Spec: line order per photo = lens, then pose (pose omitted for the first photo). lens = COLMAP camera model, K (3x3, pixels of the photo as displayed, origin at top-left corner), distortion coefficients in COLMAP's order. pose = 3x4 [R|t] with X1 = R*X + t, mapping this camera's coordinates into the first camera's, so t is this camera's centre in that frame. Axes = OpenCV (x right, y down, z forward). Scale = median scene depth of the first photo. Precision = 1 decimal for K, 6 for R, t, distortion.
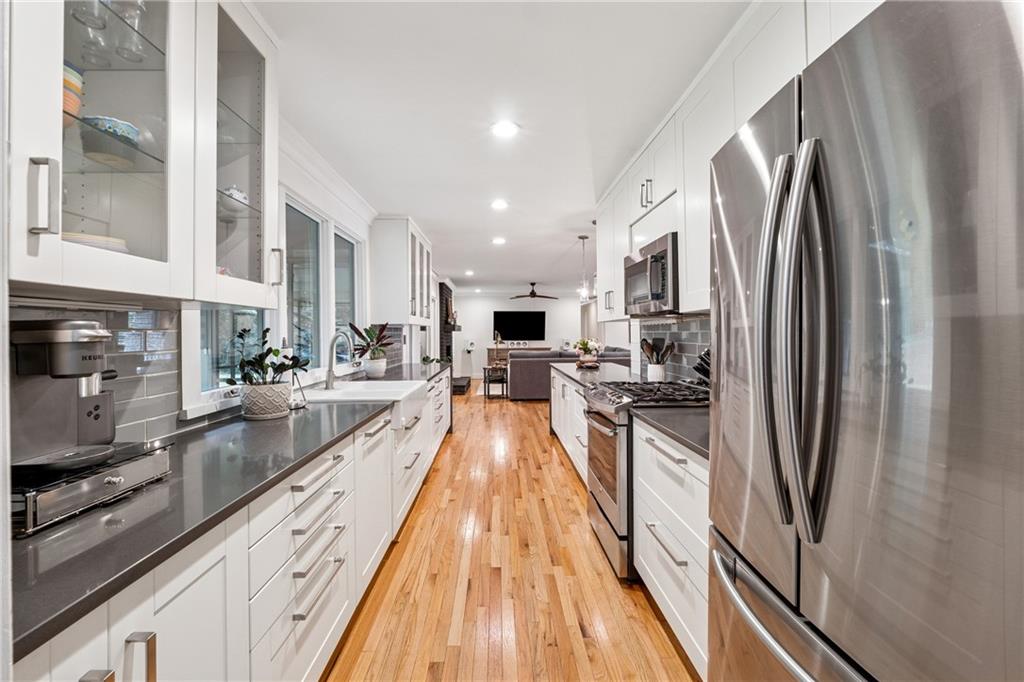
lens RADIAL K [[431.0, 0, 514.7], [0, 431.0, 332.1], [0, 0, 1]] dist [-0.008563, -0.000581]
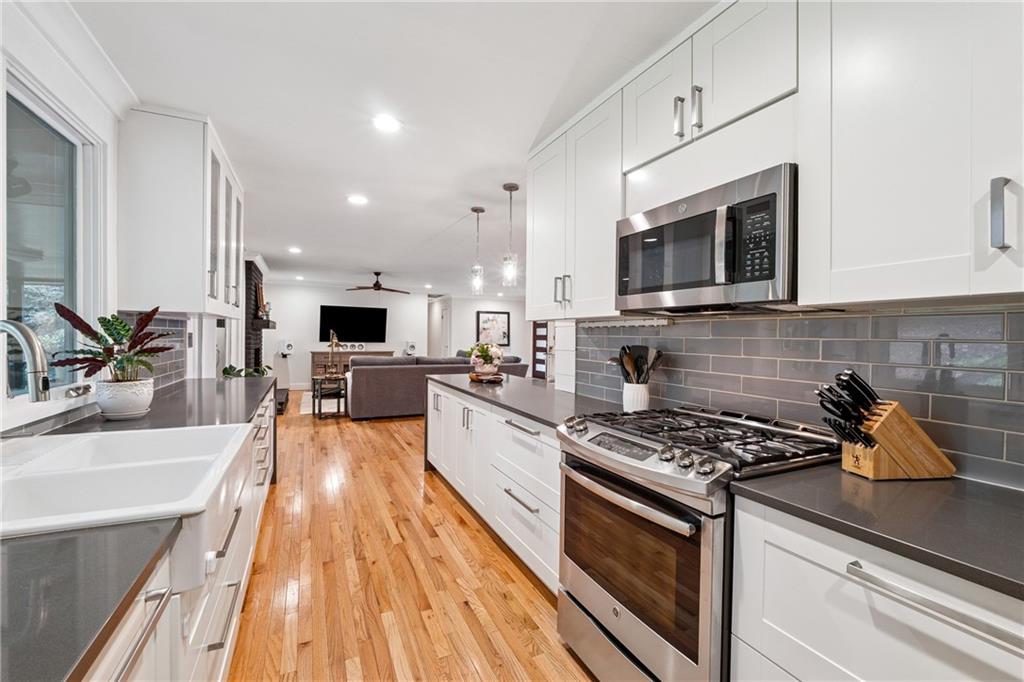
lens RADIAL K [[431.0, 0, 516.6], [0, 431.0, 340.1], [0, 0, 1]] dist [-0.008563, -0.000581]
pose [[0.915321, 0.016829, 0.402372, -0.112182], [-0.022379, 0.999708, 0.009096, 0.002302], [-0.402102, -0.017330, 0.915431, 0.373295]]
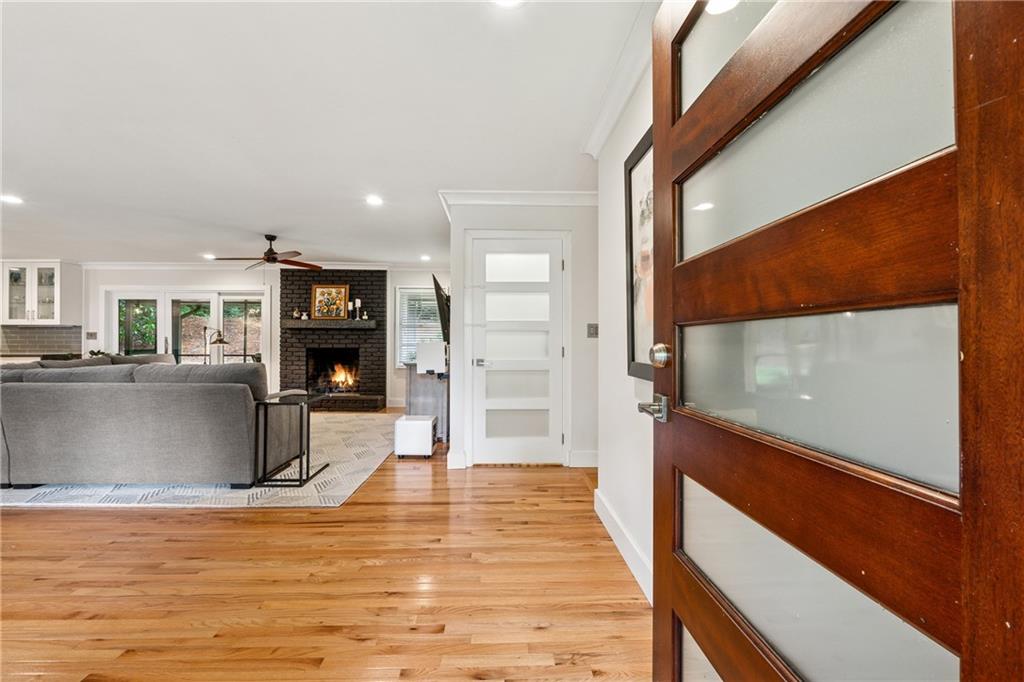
lens RADIAL K [[431.0, 0, 513.2], [0, 431.0, 335.2], [0, 0, 1]] dist [-0.008563, -0.000581]
pose [[-0.007898, -0.007291, -0.999942, 1.513217], [0.000980, 0.999973, -0.007299, 0.040246], [0.999968, -0.001038, -0.007890, 3.435524]]
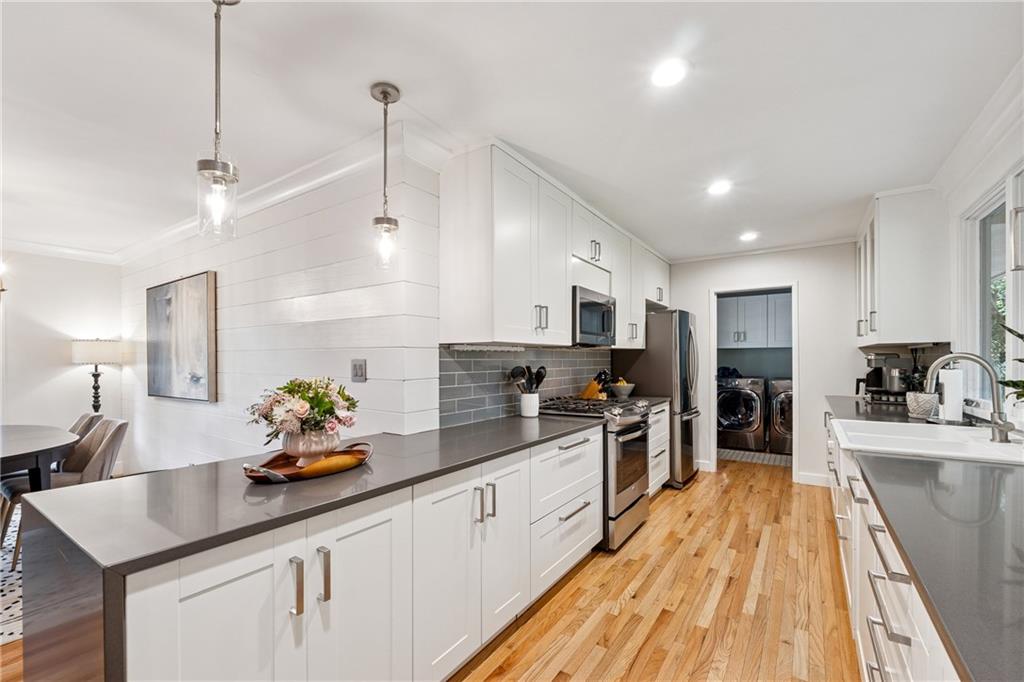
lens RADIAL K [[431.0, 0, 509.9], [0, 431.0, 367.5], [0, 0, 1]] dist [-0.008563, -0.000581]
pose [[-0.802189, 0.004815, 0.597051, -0.172904], [0.012500, 0.999884, 0.008731, 0.007490], [-0.596940, 0.014467, -0.802156, 1.516323]]
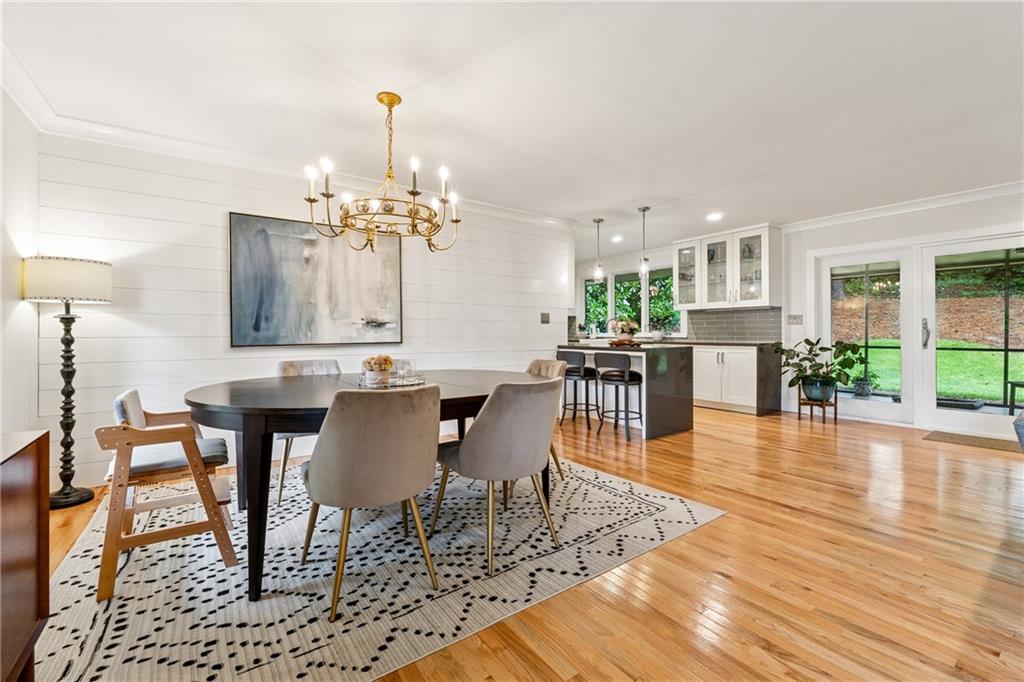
lens RADIAL K [[431.0, 0, 507.0], [0, 431.0, 333.9], [0, 0, 1]] dist [-0.008563, -0.000581]
pose [[-0.838516, 0.015260, -0.544663, 1.251358], [0.013369, 0.999883, 0.007432, 0.052788], [0.544713, -0.001050, -0.838622, 2.227451]]
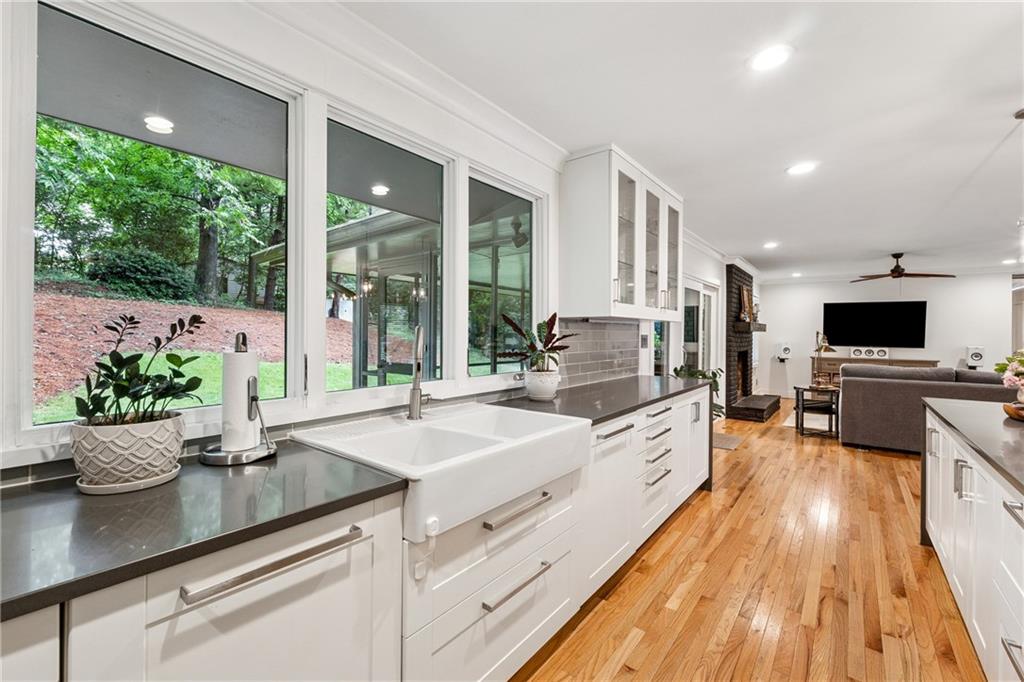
lens RADIAL K [[431.0, 0, 511.5], [0, 431.0, 332.8], [0, 0, 1]] dist [-0.008563, -0.000581]
pose [[0.759067, 0.012499, -0.650893, 0.060532], [-0.012045, 0.999914, 0.005154, 0.003509], [0.650902, 0.003928, 0.759152, 0.483622]]
